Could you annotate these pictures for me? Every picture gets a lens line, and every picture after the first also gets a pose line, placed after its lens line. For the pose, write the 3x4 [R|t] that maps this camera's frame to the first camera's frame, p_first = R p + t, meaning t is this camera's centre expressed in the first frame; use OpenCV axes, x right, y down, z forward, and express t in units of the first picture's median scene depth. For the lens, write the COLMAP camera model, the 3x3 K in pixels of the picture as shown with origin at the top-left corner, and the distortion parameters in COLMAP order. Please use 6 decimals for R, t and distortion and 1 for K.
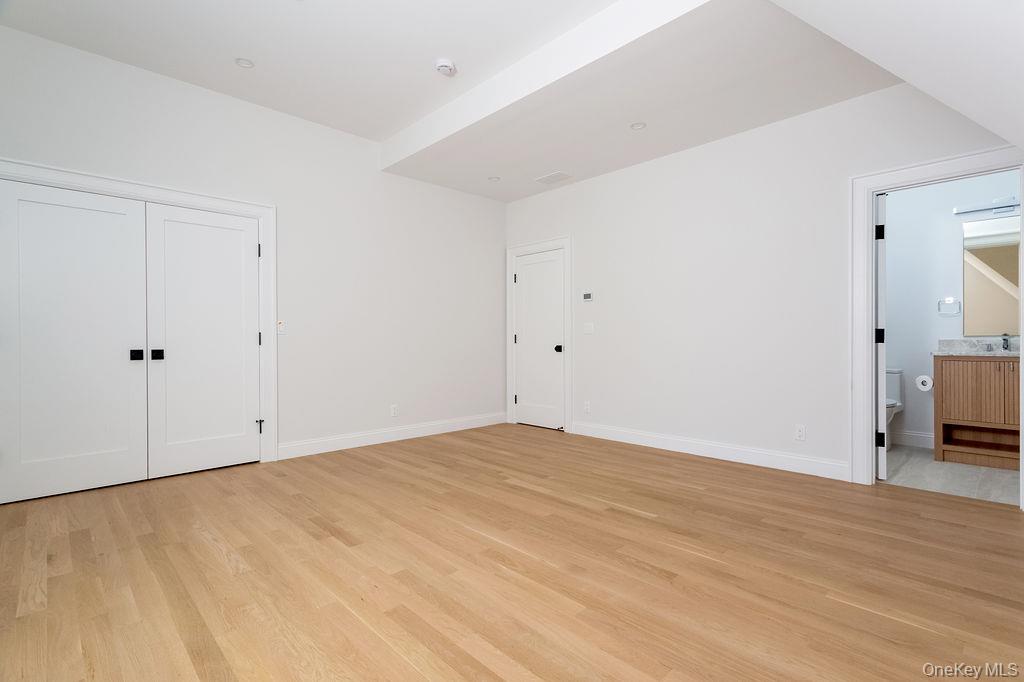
lens RADIAL K [[485.7, 0, 512.0], [0, 485.7, 341.0], [0, 0, 1]] dist [0.016900, 0.000362]
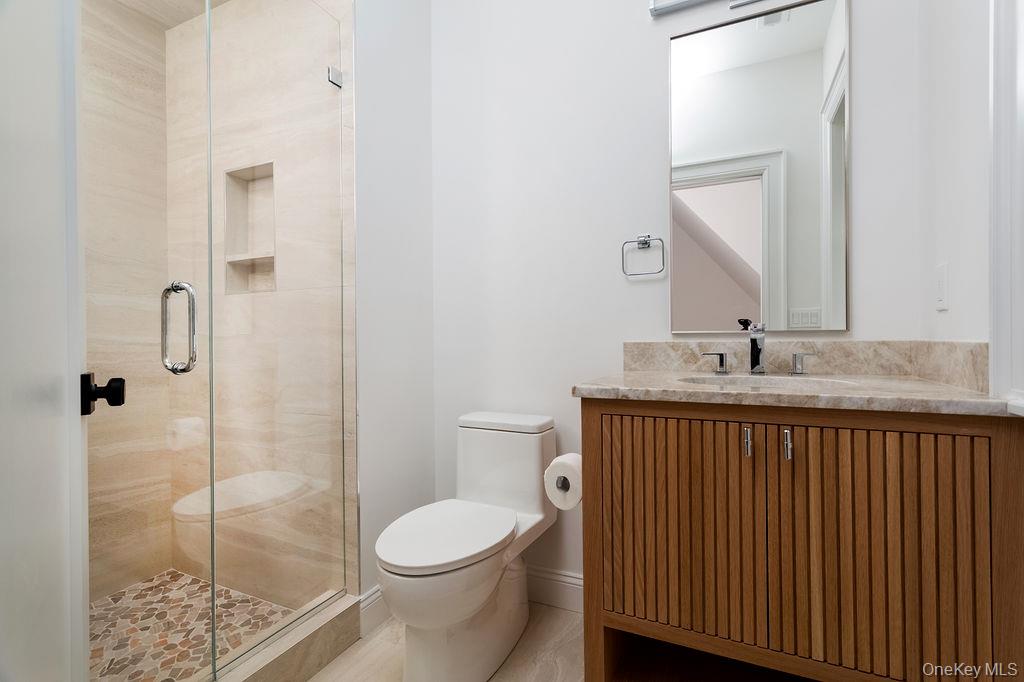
lens RADIAL K [[485.7, 0, 512.0], [0, 485.7, 341.0], [0, 0, 1]] dist [0.016900, 0.000362]
pose [[0.931763, -0.004618, 0.363037, 0.699123], [0.006706, 0.999967, -0.004492, -0.003424], [-0.363004, 0.006621, 0.931764, 0.727622]]
